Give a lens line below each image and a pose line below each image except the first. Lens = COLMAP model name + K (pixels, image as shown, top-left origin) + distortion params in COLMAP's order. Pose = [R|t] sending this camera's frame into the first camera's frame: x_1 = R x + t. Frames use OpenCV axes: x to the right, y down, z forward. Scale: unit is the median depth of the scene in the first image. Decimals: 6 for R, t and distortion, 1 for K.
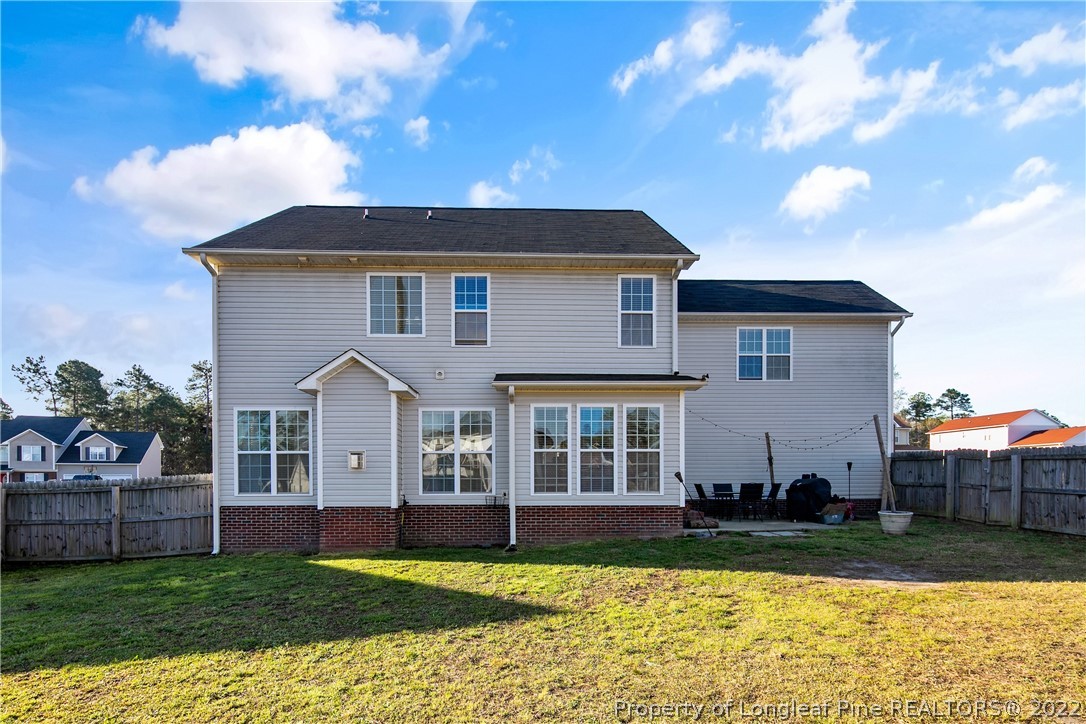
lens RADIAL K [[519.7, 0, 543.1], [0, 519.7, 340.7], [0, 0, 1]] dist [-0.001658, 0.000634]
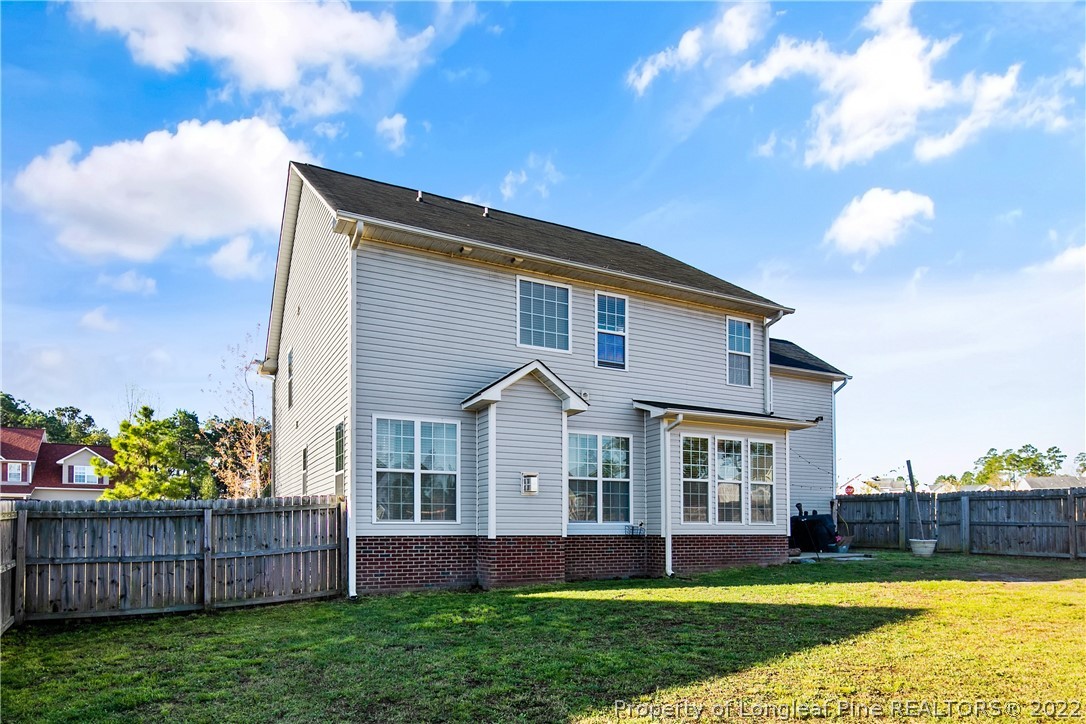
lens RADIAL K [[525.8, 0, 542.5], [0, 525.8, 355.4], [0, 0, 1]] dist [0.001355, 0.000412]
pose [[0.934510, 0.114213, 0.337114, -0.607036], [-0.106392, 0.993452, -0.041650, 0.041373], [-0.339663, 0.003056, 0.940542, 0.127657]]
